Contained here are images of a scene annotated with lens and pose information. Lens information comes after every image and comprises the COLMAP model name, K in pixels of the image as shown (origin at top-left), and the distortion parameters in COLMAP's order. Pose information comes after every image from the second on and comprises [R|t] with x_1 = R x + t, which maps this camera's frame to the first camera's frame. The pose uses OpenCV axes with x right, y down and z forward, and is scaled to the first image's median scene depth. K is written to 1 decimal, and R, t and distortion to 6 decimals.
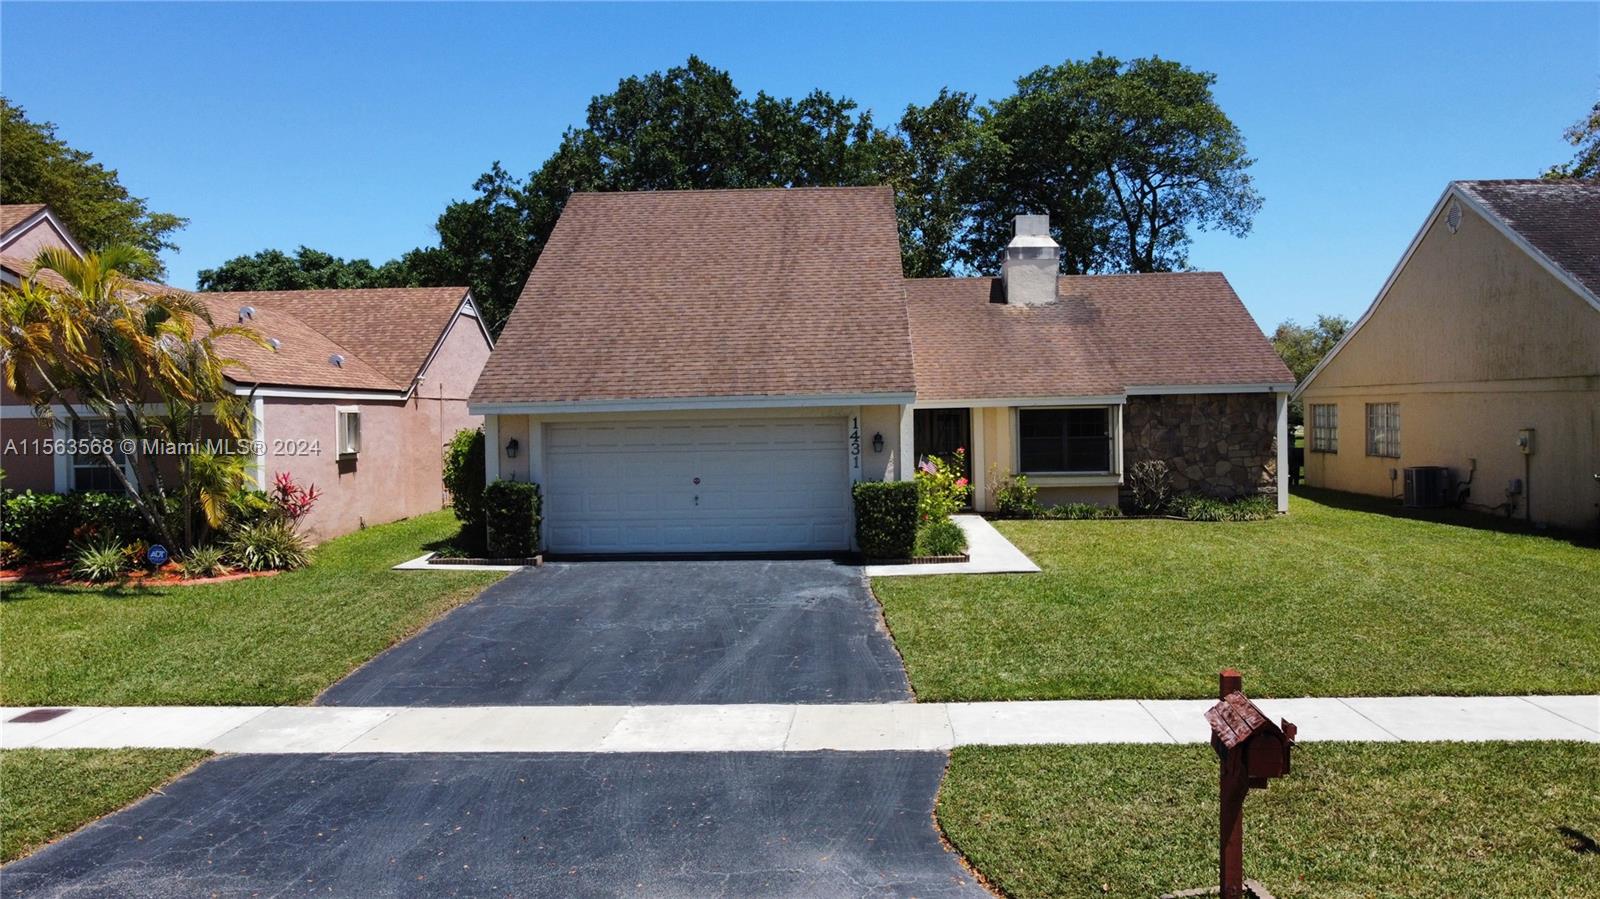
lens RADIAL K [[1219.7, 0, 793.9], [0, 1219.7, 440.3], [0, 0, 1]] dist [-0.006646, -0.001376]
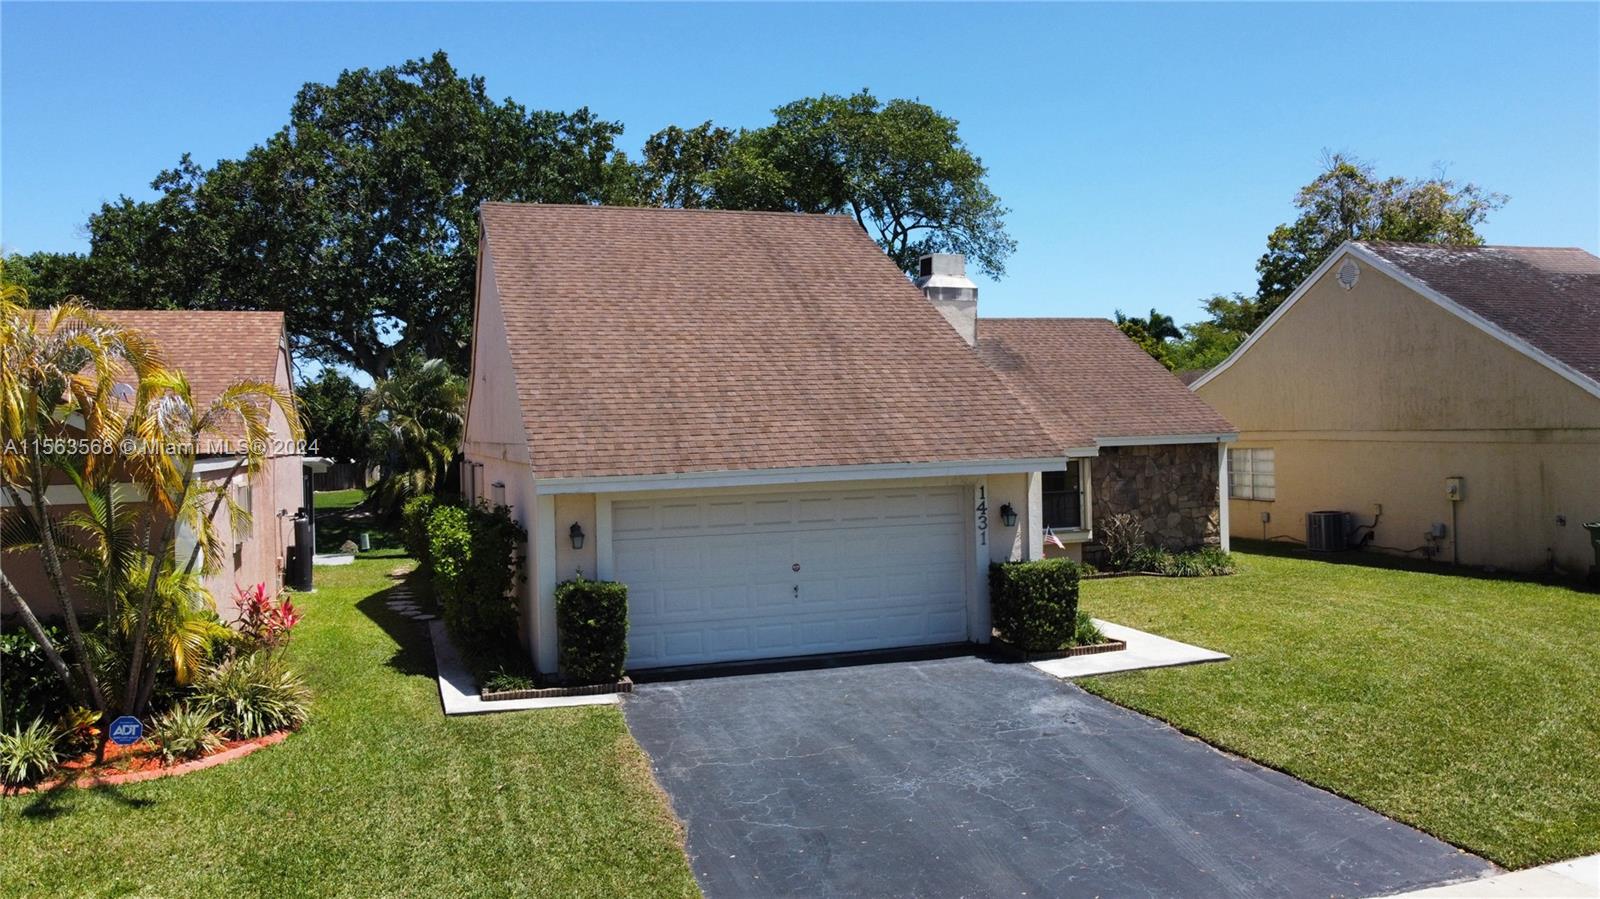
lens RADIAL K [[1219.7, 0, 793.9], [0, 1219.7, 440.3], [0, 0, 1]] dist [-0.006646, -0.001376]
pose [[0.936762, -0.008736, 0.349857, -0.279795], [0.016550, 0.999676, -0.019350, -0.027356], [-0.349574, 0.023917, 0.936603, 0.184306]]
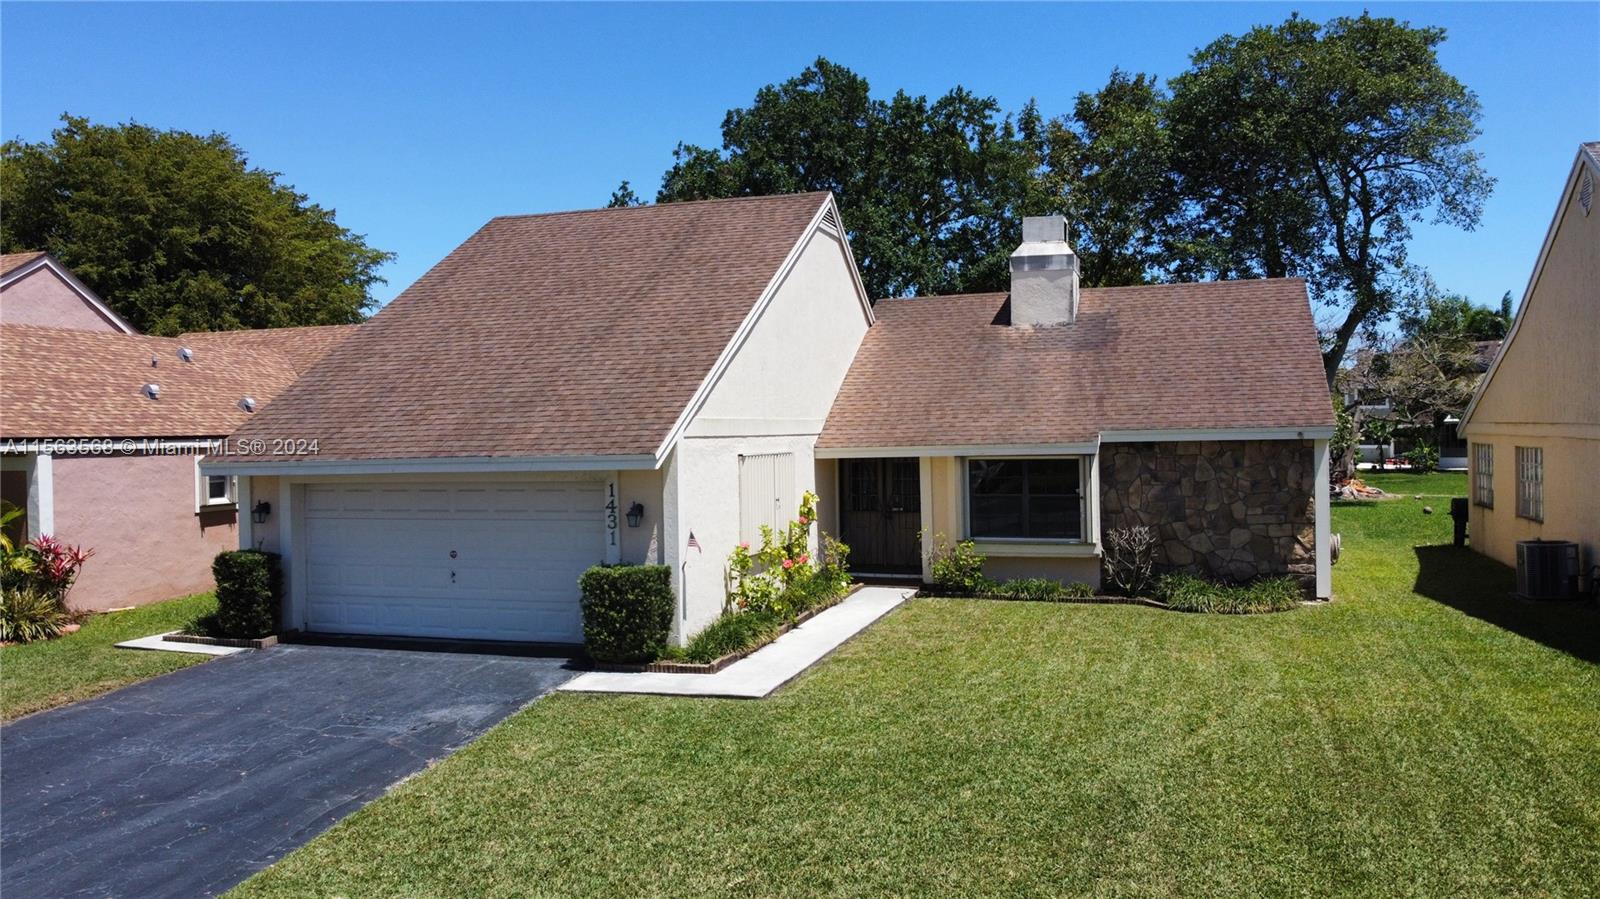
lens RADIAL K [[1219.7, 0, 793.9], [0, 1219.7, 440.3], [0, 0, 1]] dist [-0.006646, -0.001376]
pose [[0.962344, 0.002835, -0.271818, 0.291411], [-0.004947, 0.999963, -0.007087, -0.031560], [0.271788, 0.008164, 0.962323, 0.190119]]
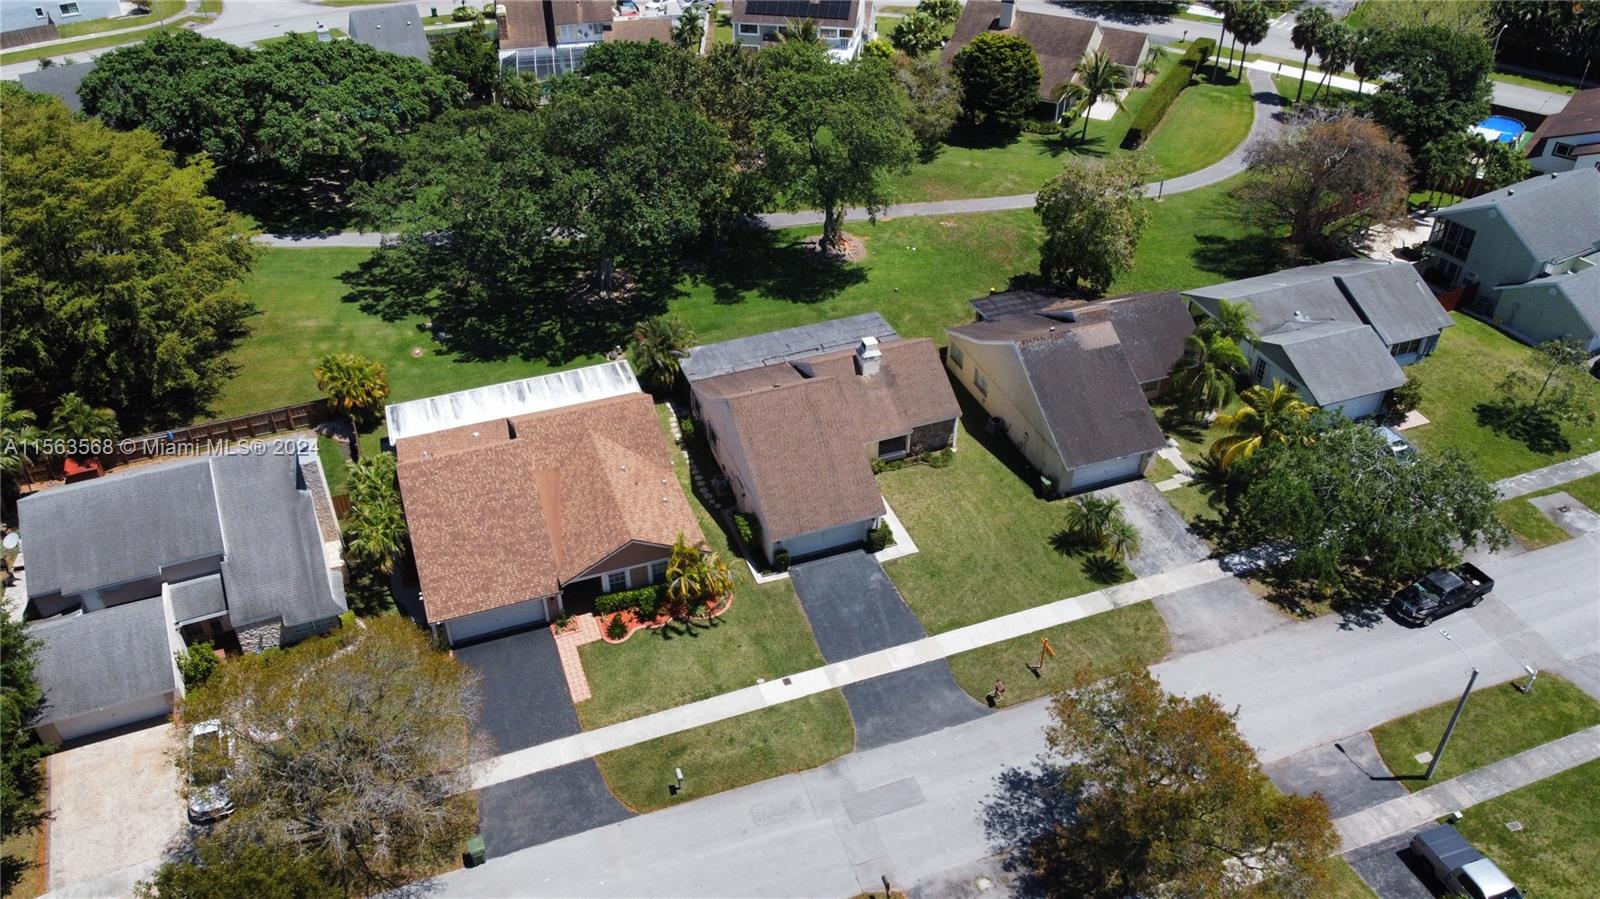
lens RADIAL K [[1219.4, 0, 793.5], [0, 1219.4, 445.7], [0, 0, 1]] dist [-0.006425, -0.000599]
pose [[0.924134, -0.216971, 0.314484, -0.942159], [-0.005173, 0.815927, 0.578132, -1.720897], [-0.382033, -0.535898, 0.752903, -1.161908]]
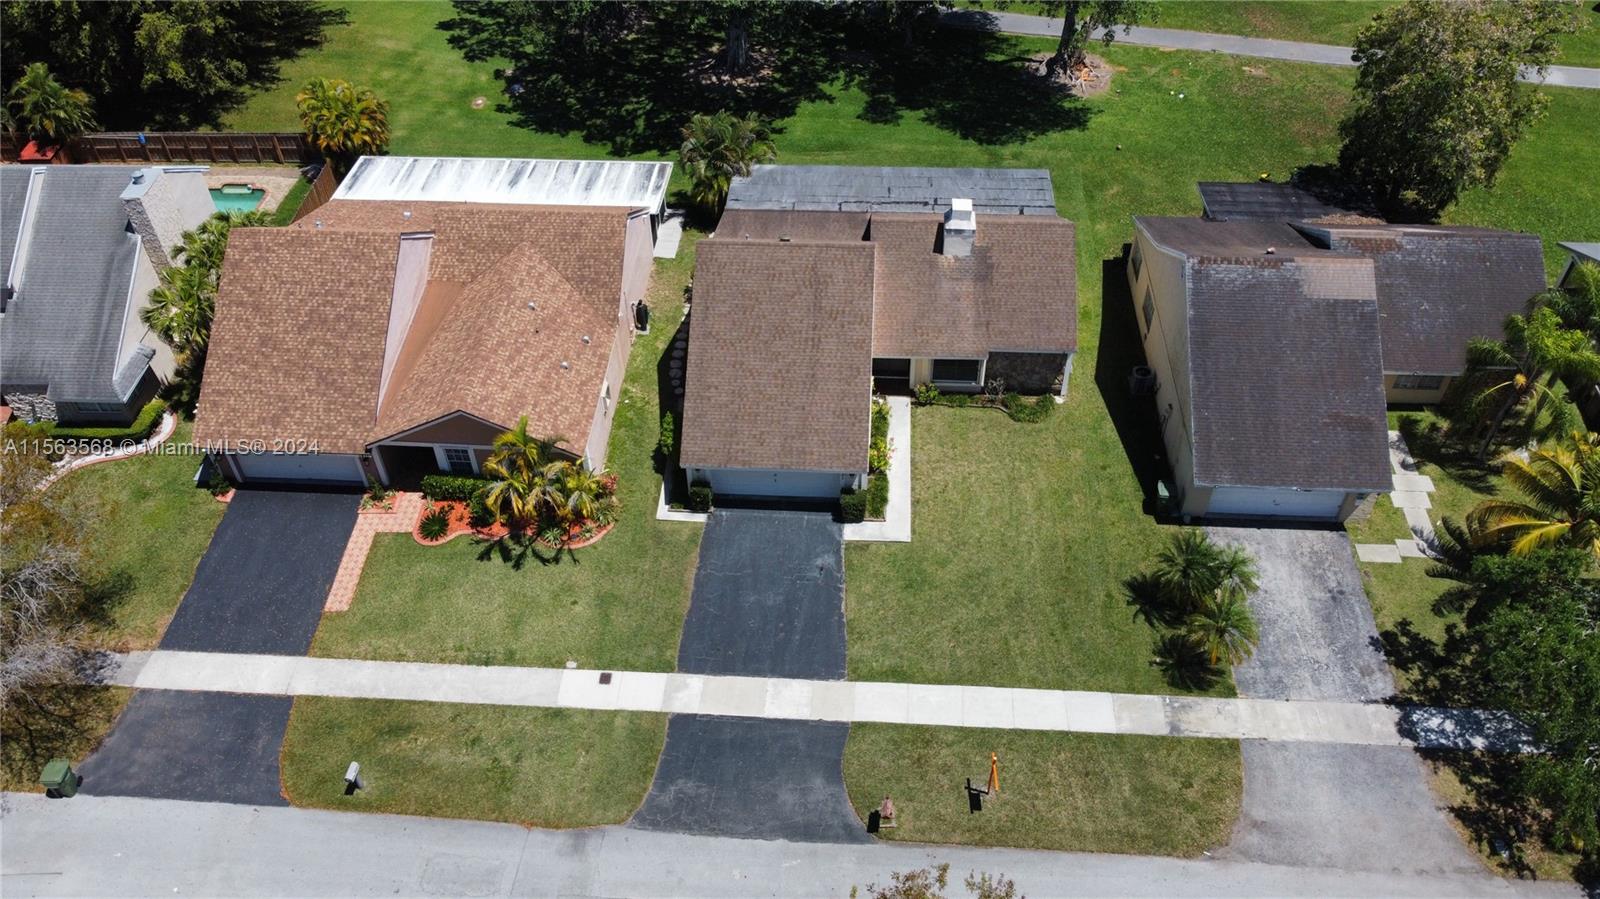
lens RADIAL K [[1219.4, 0, 793.5], [0, 1219.4, 445.7], [0, 0, 1]] dist [-0.006425, -0.000599]
pose [[0.999697, 0.016966, -0.017837, -0.002885], [-0.000208, 0.730385, 0.683036, -1.245297], [0.024616, -0.682825, 0.730167, -0.525050]]
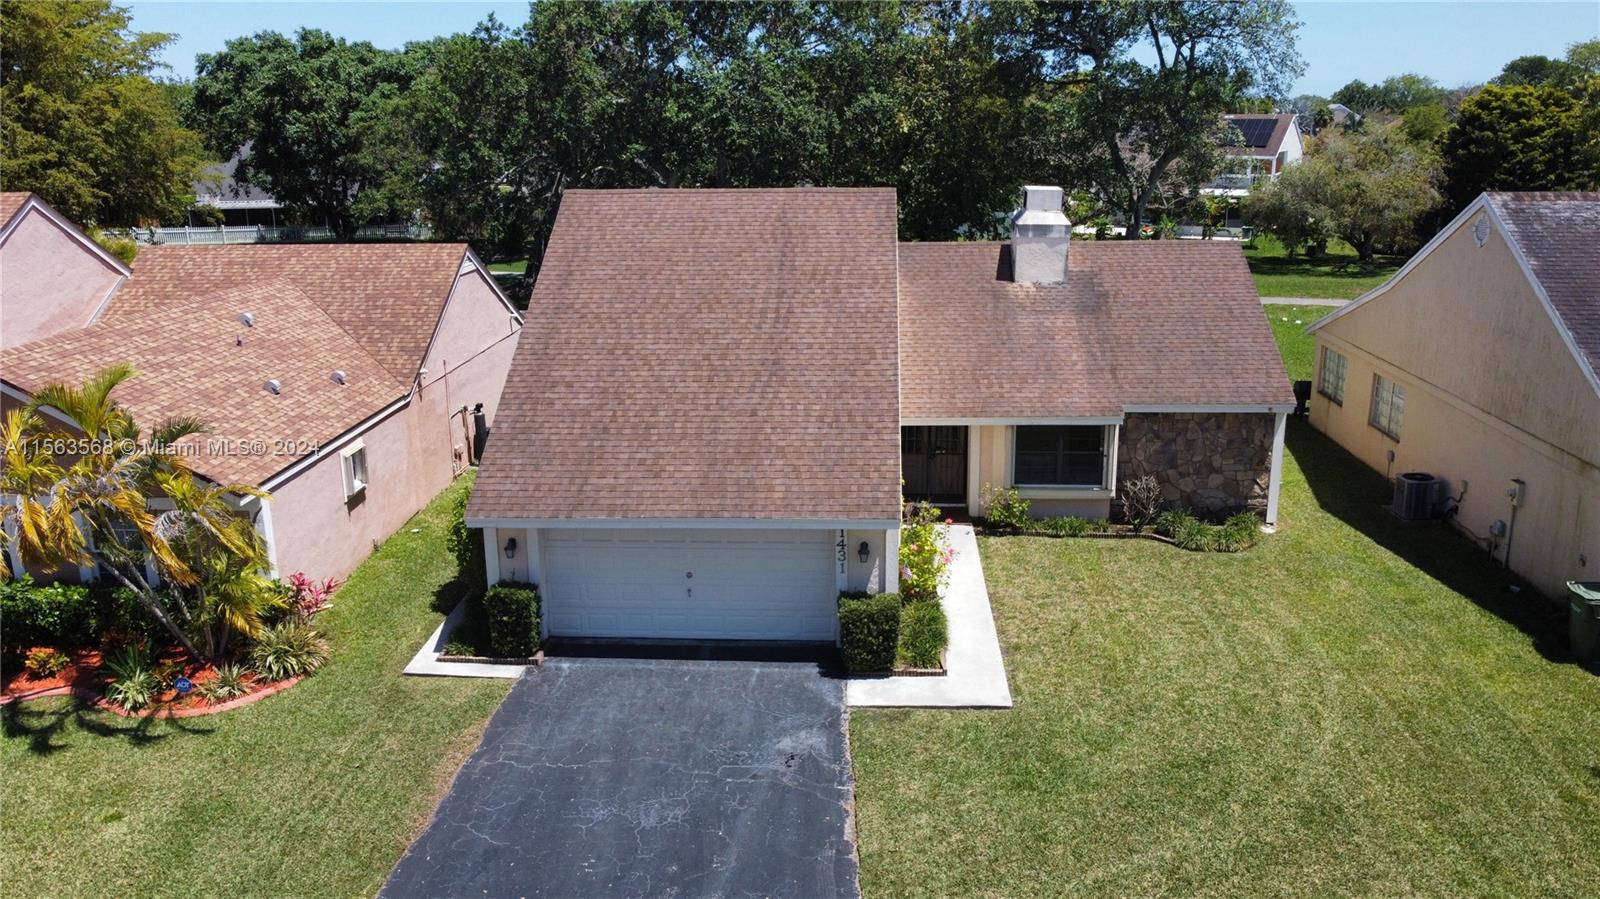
lens RADIAL K [[1219.7, 0, 793.9], [0, 1219.7, 440.3], [0, 0, 1]] dist [-0.006646, -0.001376]
pose [[0.999708, 0.010926, -0.021549, 0.023429], [-0.005392, 0.970301, 0.241841, -0.253393], [0.023551, -0.241654, 0.970077, 0.017740]]
